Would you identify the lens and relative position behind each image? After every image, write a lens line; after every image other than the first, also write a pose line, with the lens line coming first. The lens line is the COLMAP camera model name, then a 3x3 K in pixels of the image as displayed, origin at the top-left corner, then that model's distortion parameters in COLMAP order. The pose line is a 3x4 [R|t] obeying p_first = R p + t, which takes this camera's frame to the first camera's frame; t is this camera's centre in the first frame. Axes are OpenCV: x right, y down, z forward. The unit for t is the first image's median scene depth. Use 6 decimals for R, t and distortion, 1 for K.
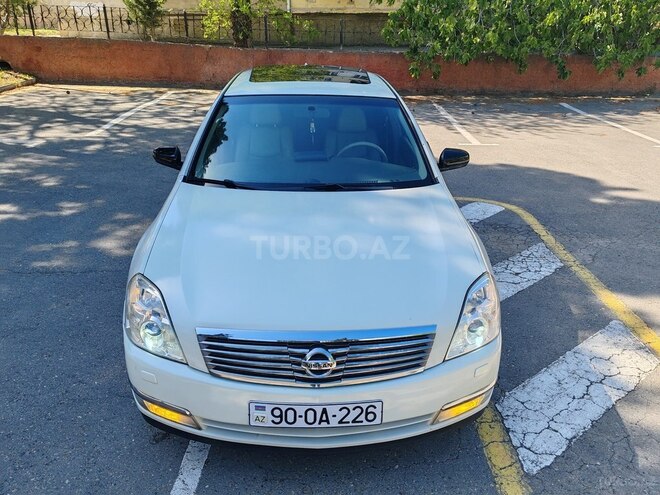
lens RADIAL K [[508.7, 0, 330.0], [0, 508.7, 247.5], [0, 0, 1]] dist [0.028447, -0.017221]
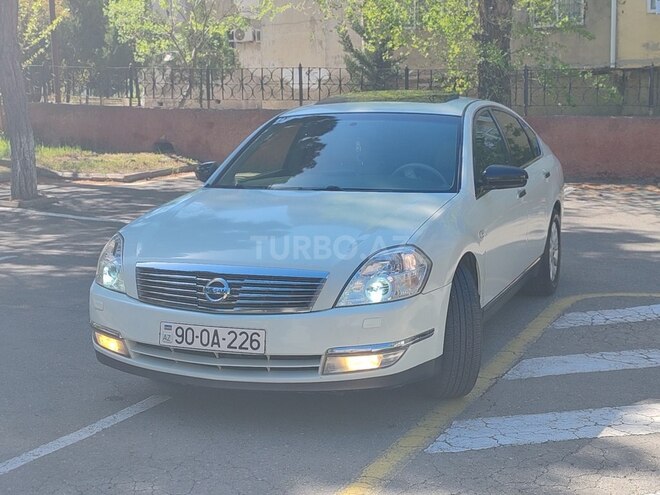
lens RADIAL K [[1013.6, 0, 332.1], [0, 1013.6, 245.8], [0, 0, 1]] dist [0.191765, -0.852745]
pose [[0.912055, 0.029105, -0.409034, 1.124390], [-0.139924, 0.959701, -0.243712, 0.639638], [0.385457, 0.279512, 0.879372, -0.922972]]
